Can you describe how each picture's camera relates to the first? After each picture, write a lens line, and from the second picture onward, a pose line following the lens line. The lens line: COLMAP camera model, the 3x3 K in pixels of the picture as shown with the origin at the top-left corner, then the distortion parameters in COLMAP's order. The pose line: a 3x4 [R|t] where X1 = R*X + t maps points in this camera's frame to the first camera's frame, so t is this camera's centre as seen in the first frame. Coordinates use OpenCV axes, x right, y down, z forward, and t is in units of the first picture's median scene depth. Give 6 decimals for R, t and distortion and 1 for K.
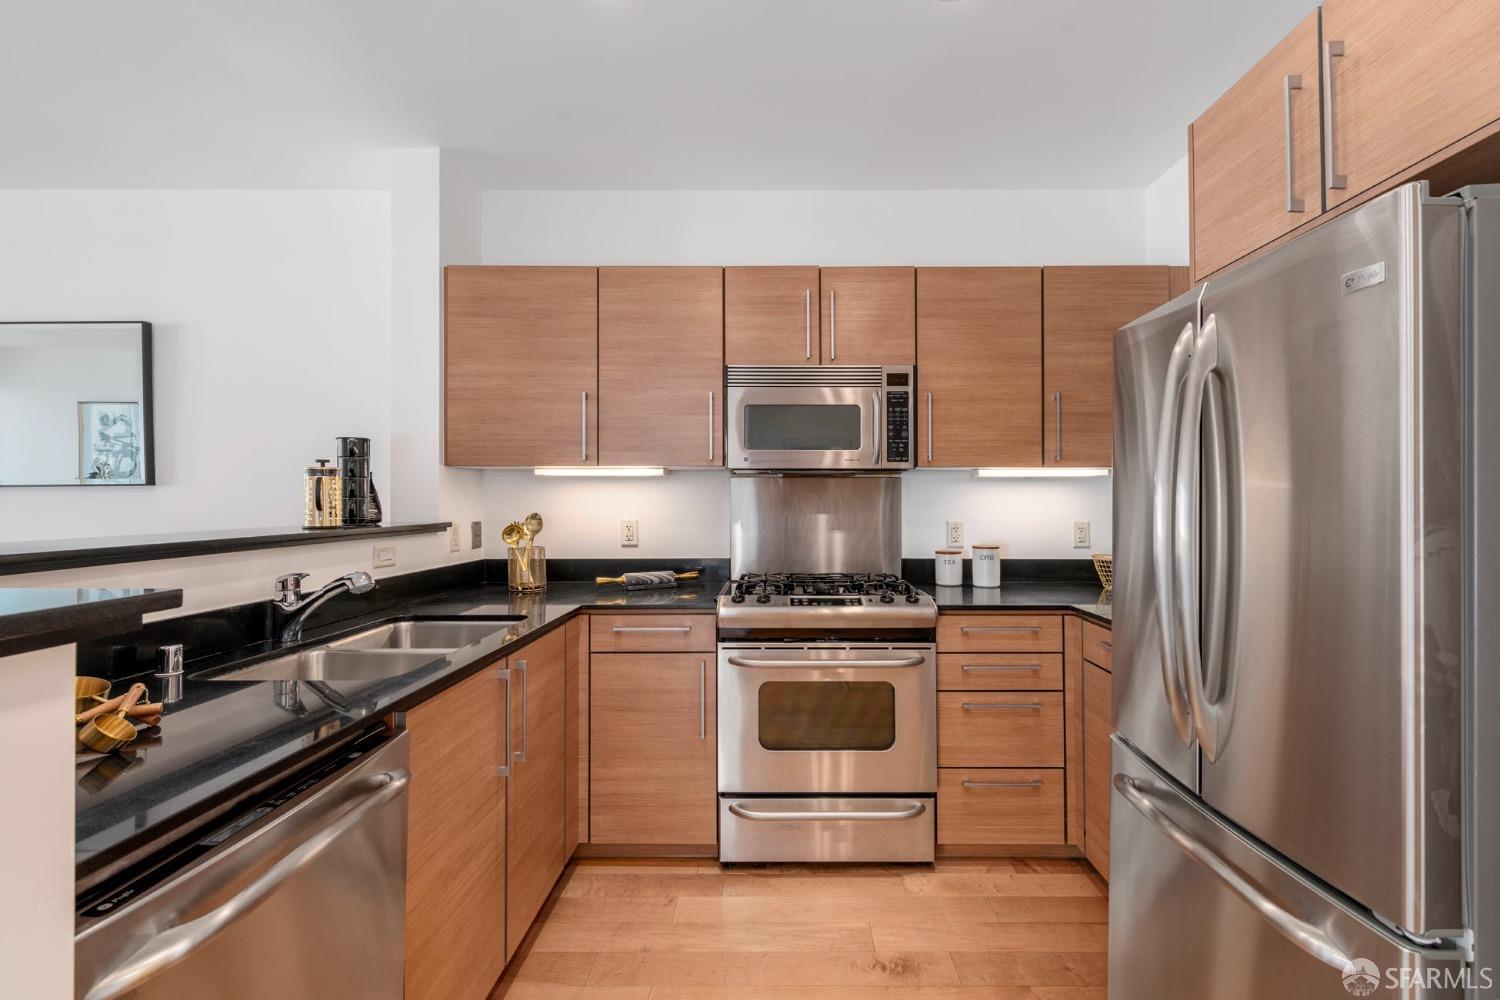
lens RADIAL K [[637.5, 0, 778.1], [0, 637.5, 487.9], [0, 0, 1]] dist [0.016724, -0.012722]
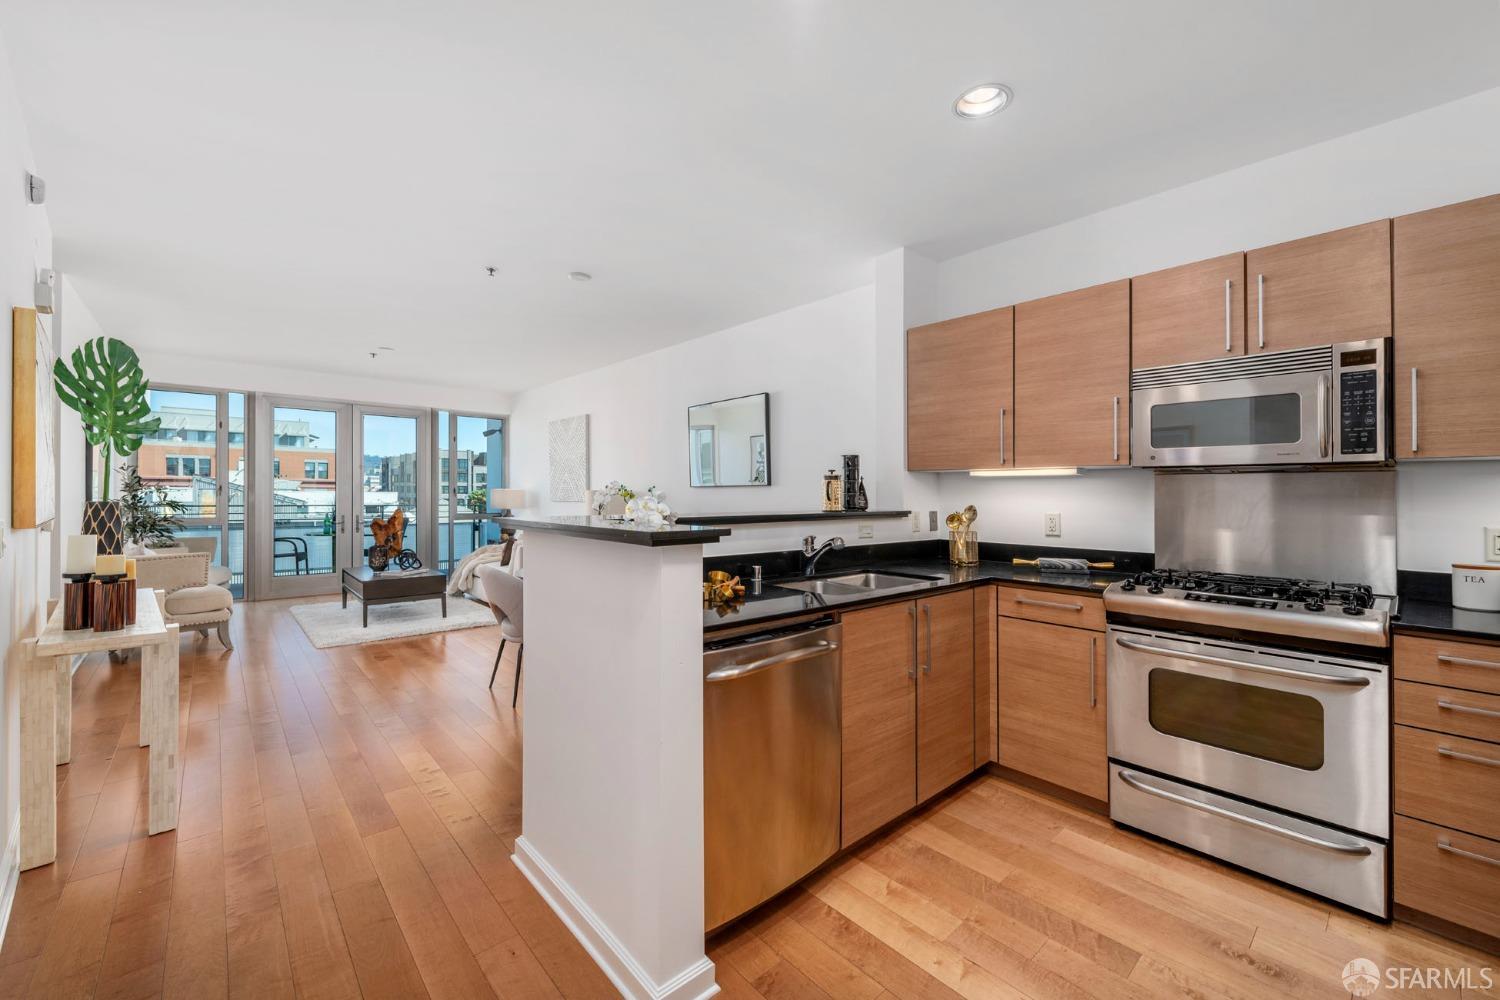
lens RADIAL K [[609.7, 0, 760.4], [0, 609.7, 492.1], [0, 0, 1]] dist [0.000525, 0.000024]
pose [[0.673080, 0.002598, -0.739565, 0.283184], [0.006949, 0.999927, 0.009837, -0.003244], [0.739537, -0.011761, 0.673014, -0.165188]]
